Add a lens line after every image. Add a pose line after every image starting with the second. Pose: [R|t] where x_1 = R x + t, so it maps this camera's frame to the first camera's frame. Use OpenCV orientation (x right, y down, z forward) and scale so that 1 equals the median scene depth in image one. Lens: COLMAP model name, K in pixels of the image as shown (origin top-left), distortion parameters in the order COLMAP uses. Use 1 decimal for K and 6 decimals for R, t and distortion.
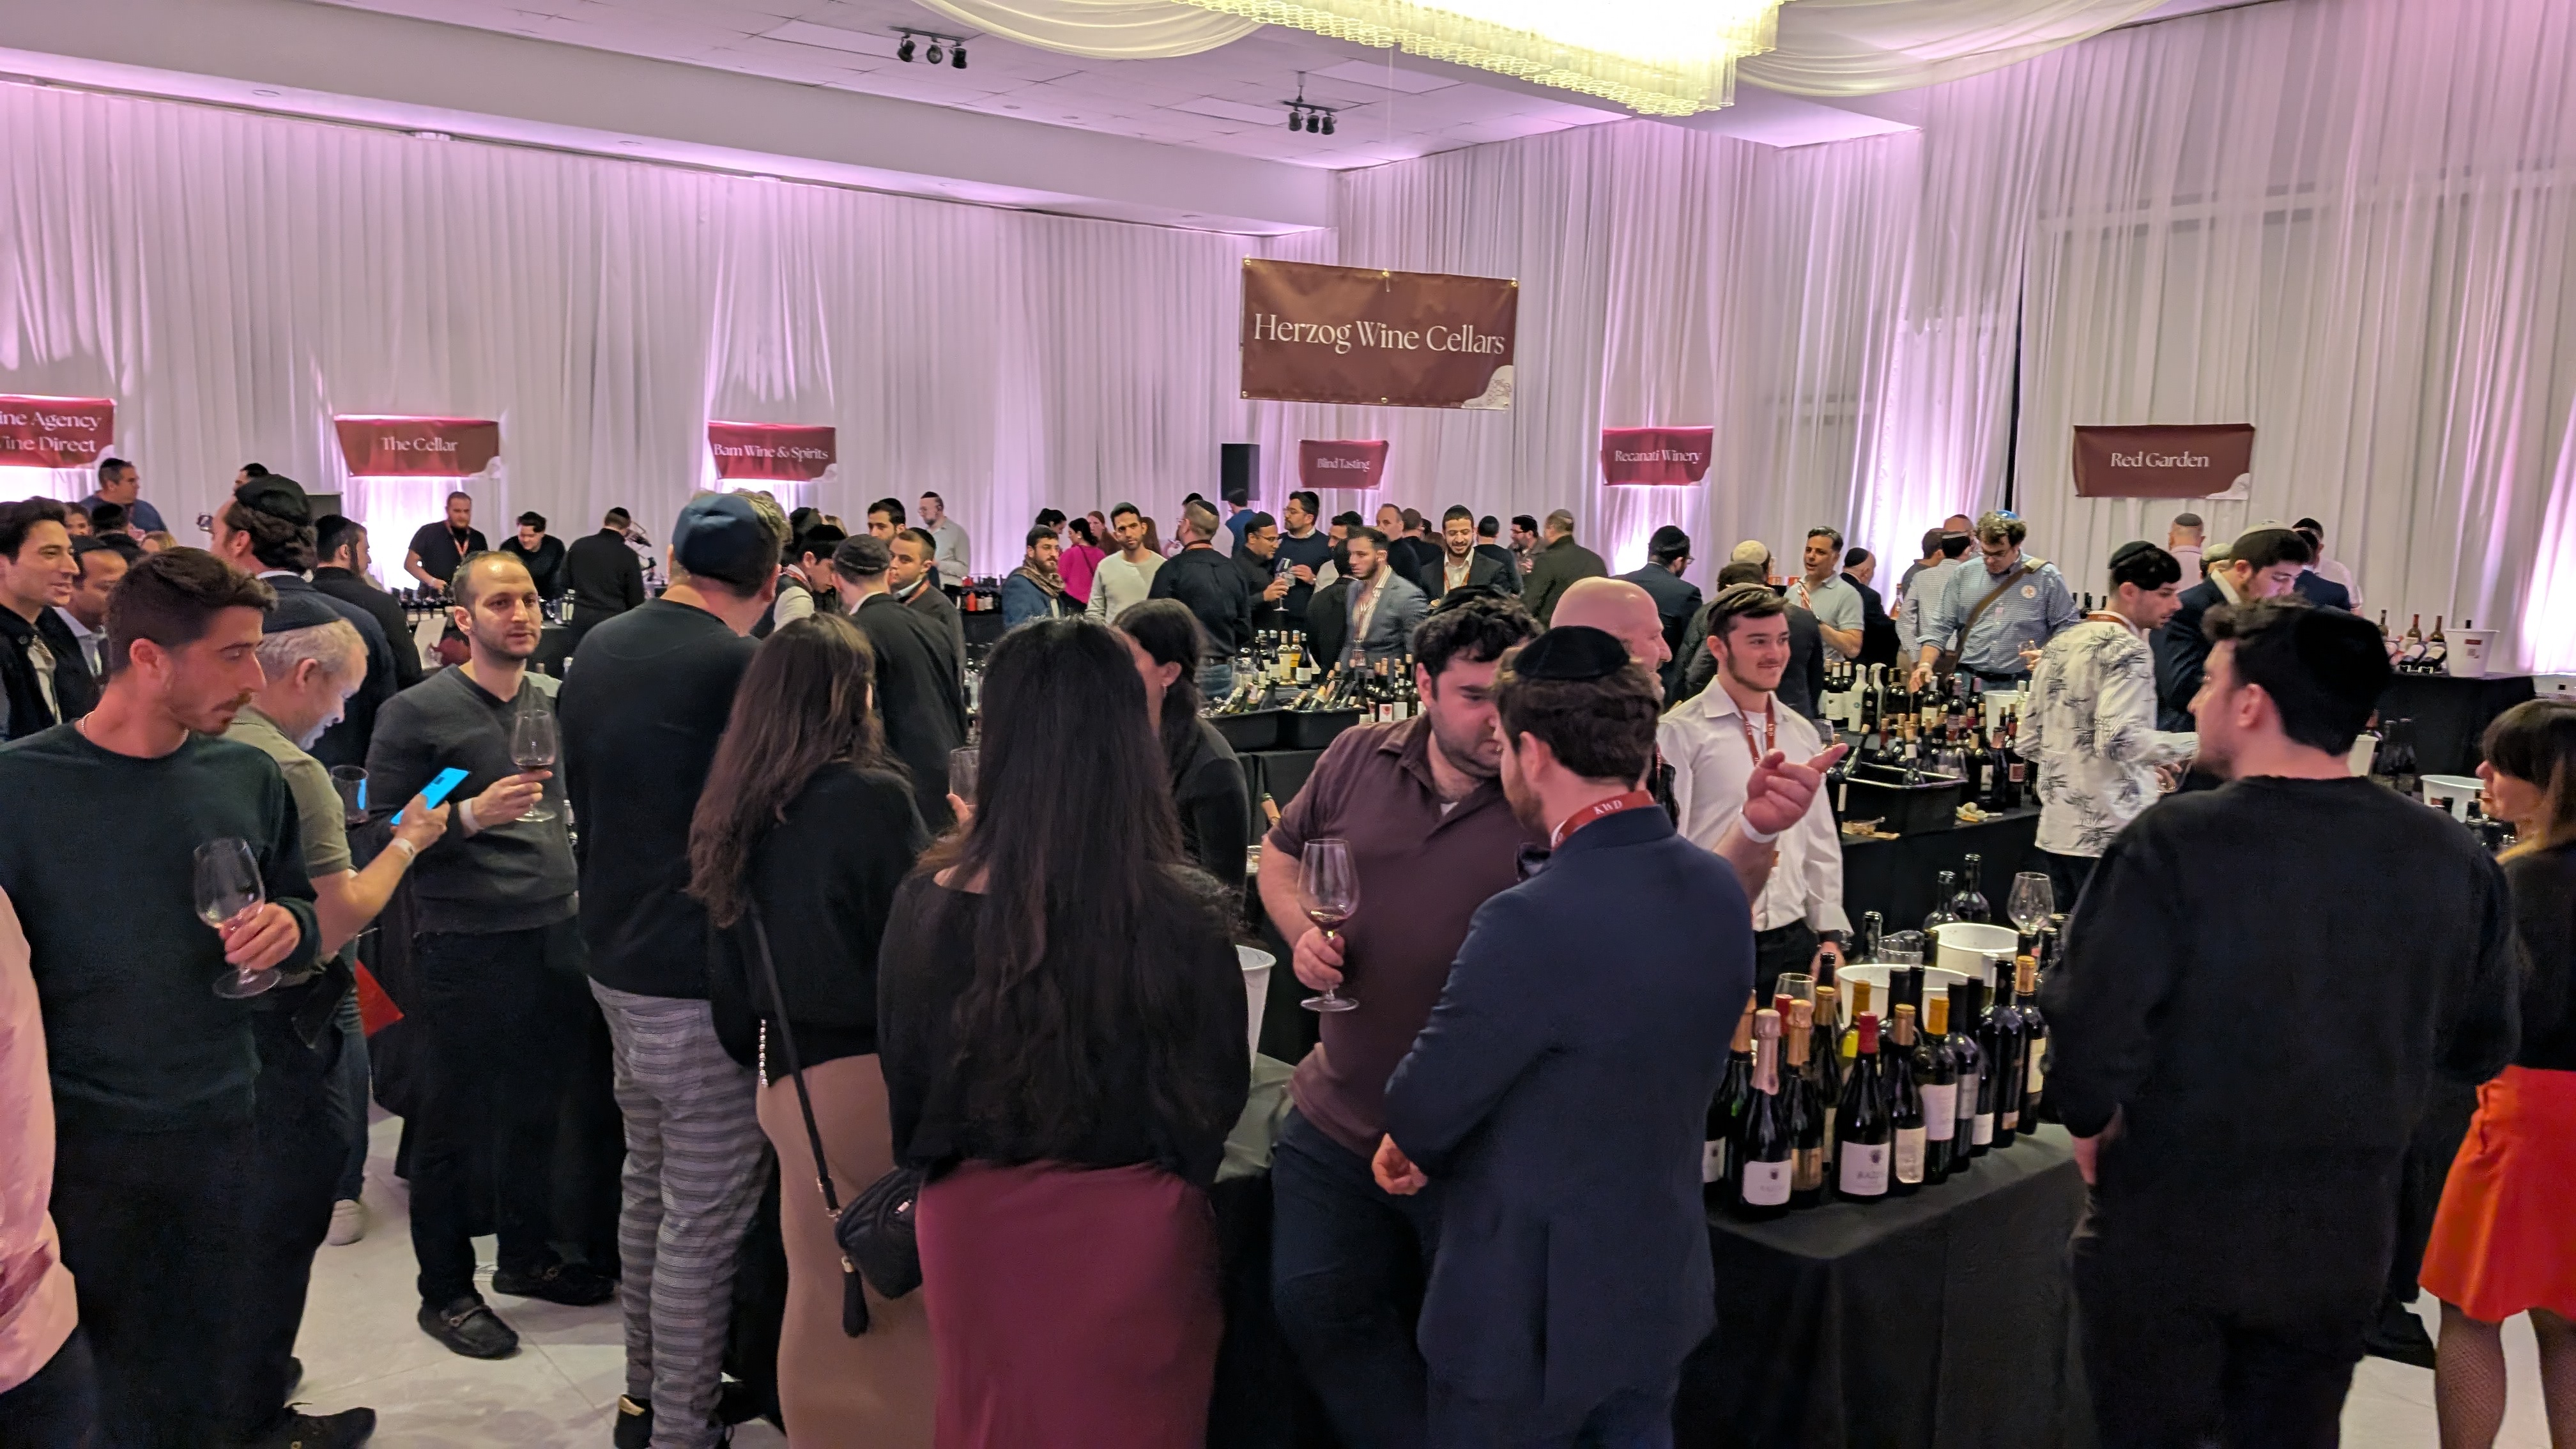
lens RADIAL K [[1909.9, 0, 1270.5], [0, 1909.9, 728.8], [0, 0, 1]] dist [0.016571, 0.002906]
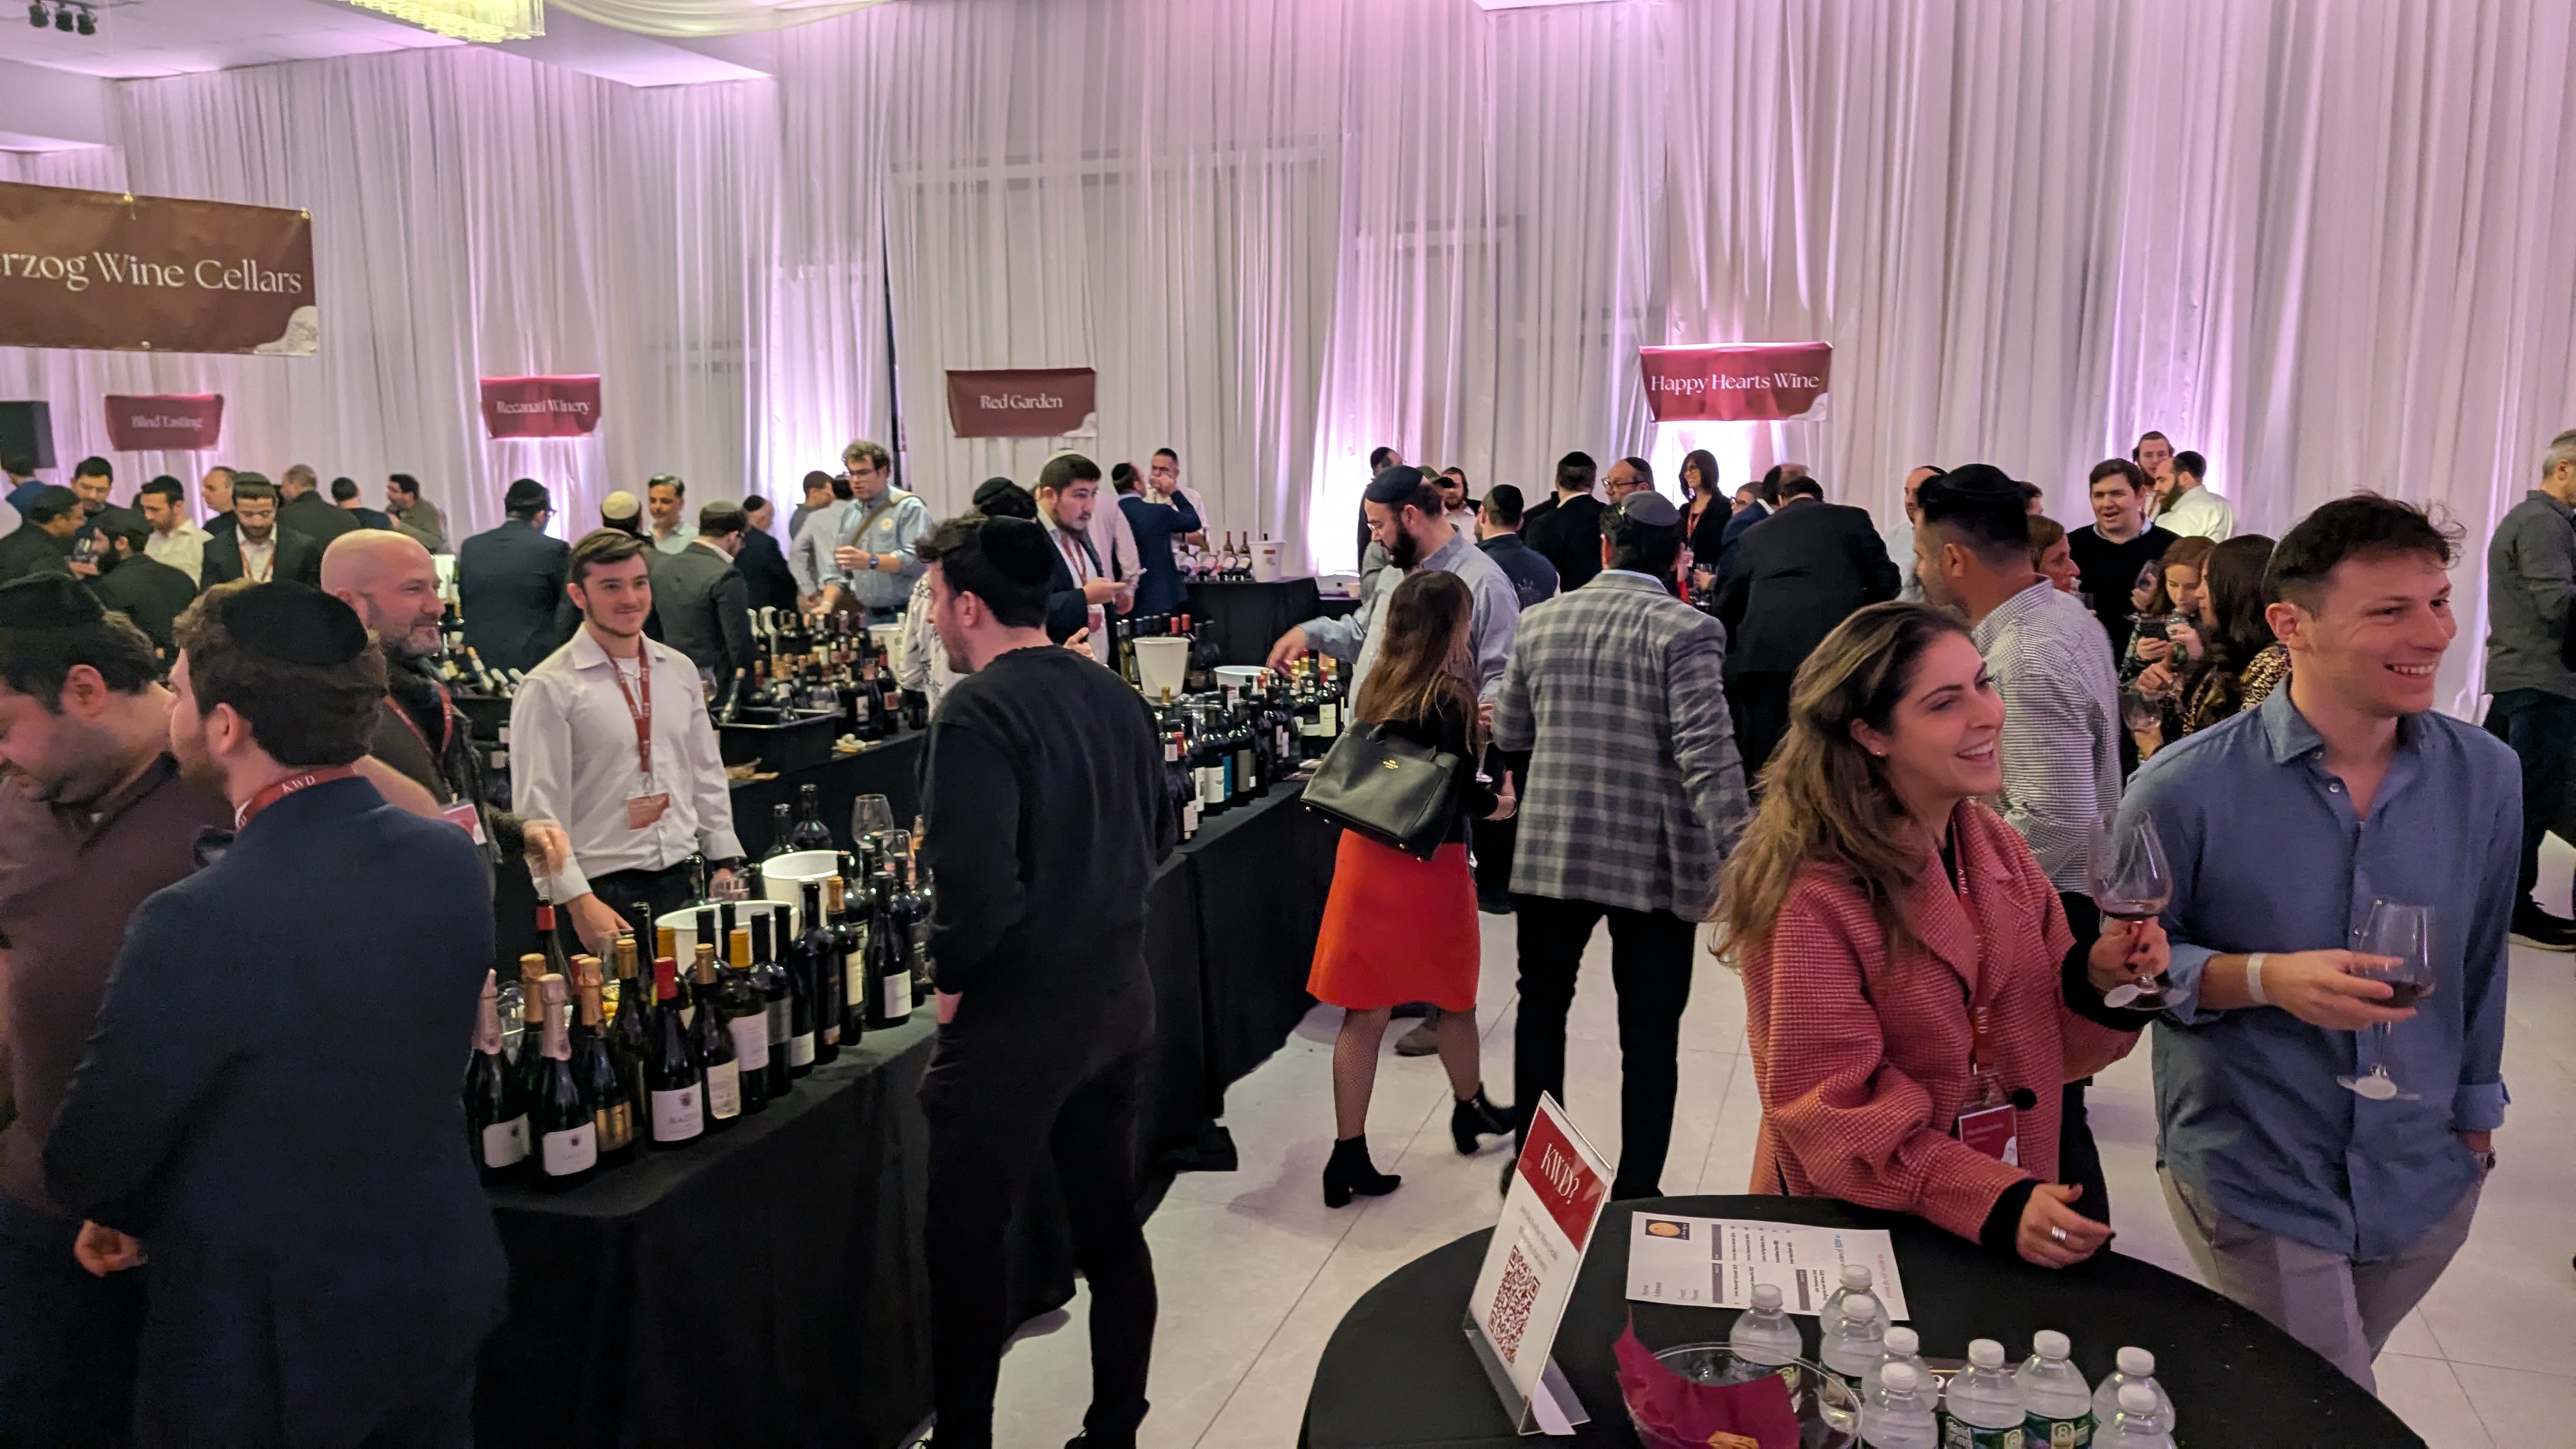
lens RADIAL K [[1909.9, 0, 1270.5], [0, 1909.9, 728.8], [0, 0, 1]] dist [0.016571, 0.002906]
pose [[0.859091, -0.106292, 0.500665, 0.026303], [0.093386, 0.994330, 0.050856, 0.002485], [-0.503232, 0.003065, 0.864146, -0.004859]]
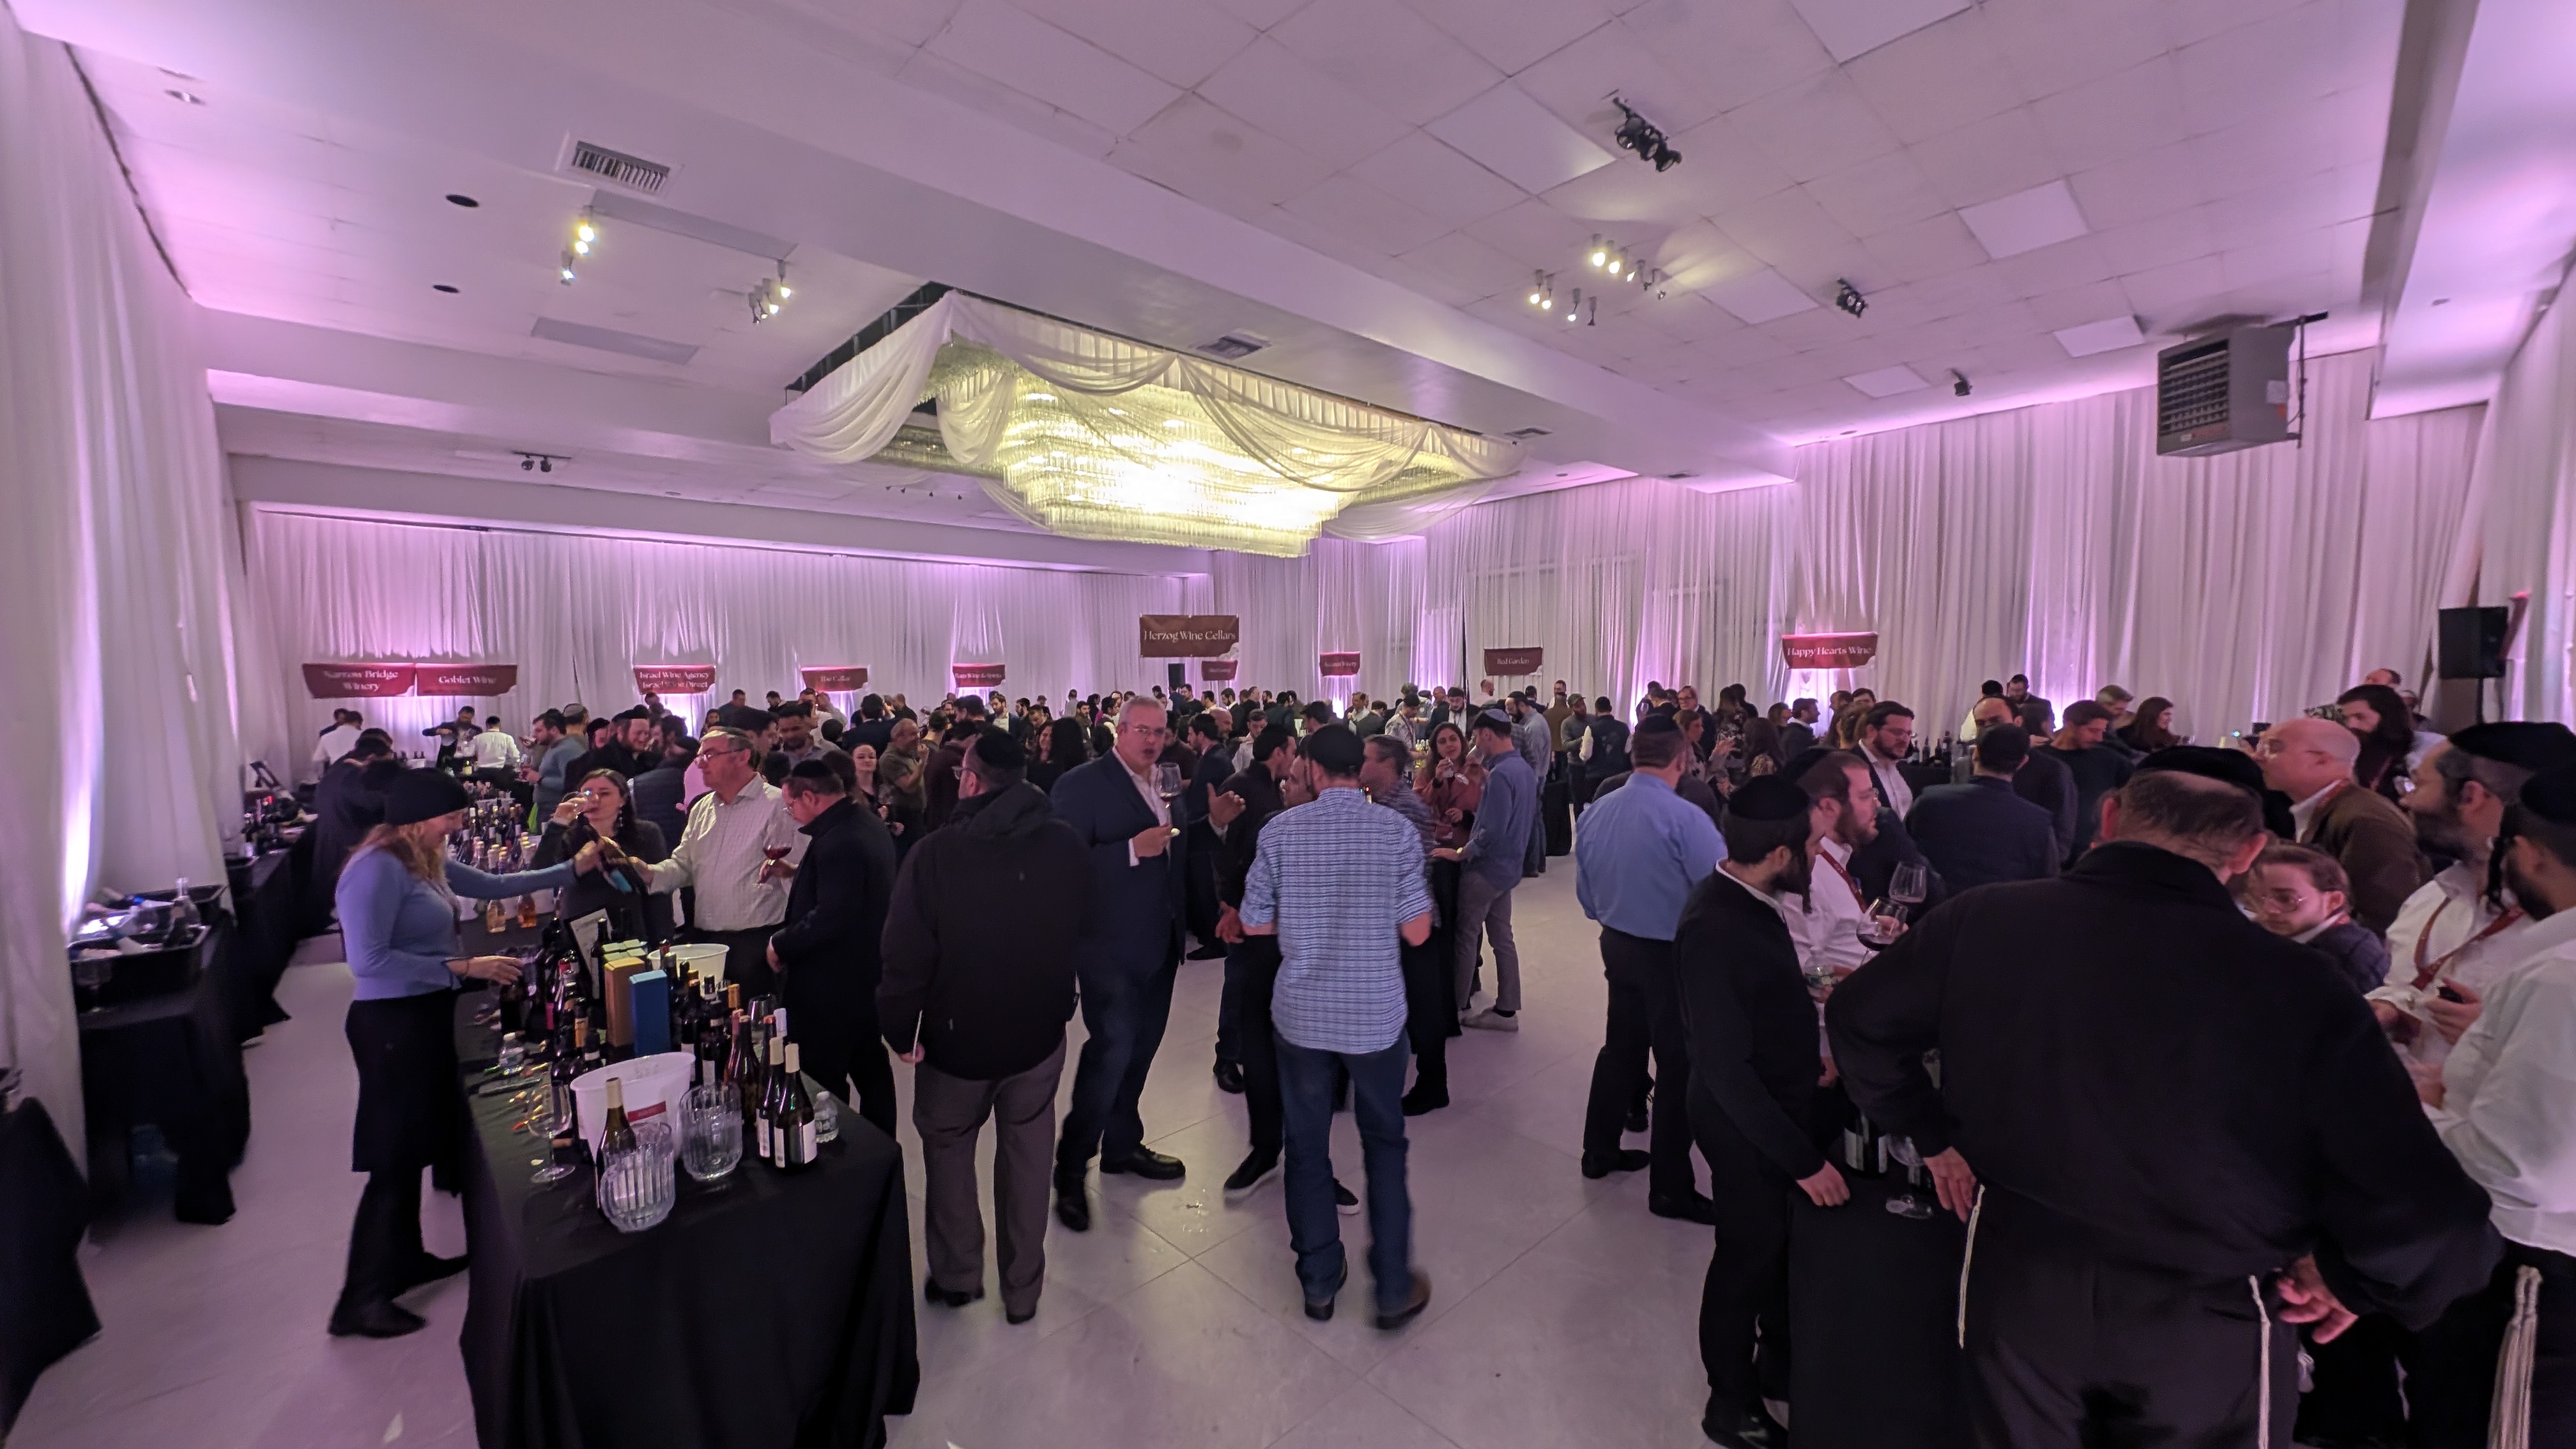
lens RADIAL K [[972.3, 0, 1276.0], [0, 972.3, 724.9], [0, 0, 1]] dist [0.000915, -0.000344]
pose [[0.997790, -0.039565, 0.053384, 0.066180], [0.043507, 0.996248, -0.074820, 0.036018], [-0.050223, 0.076977, 0.995767, -0.336869]]
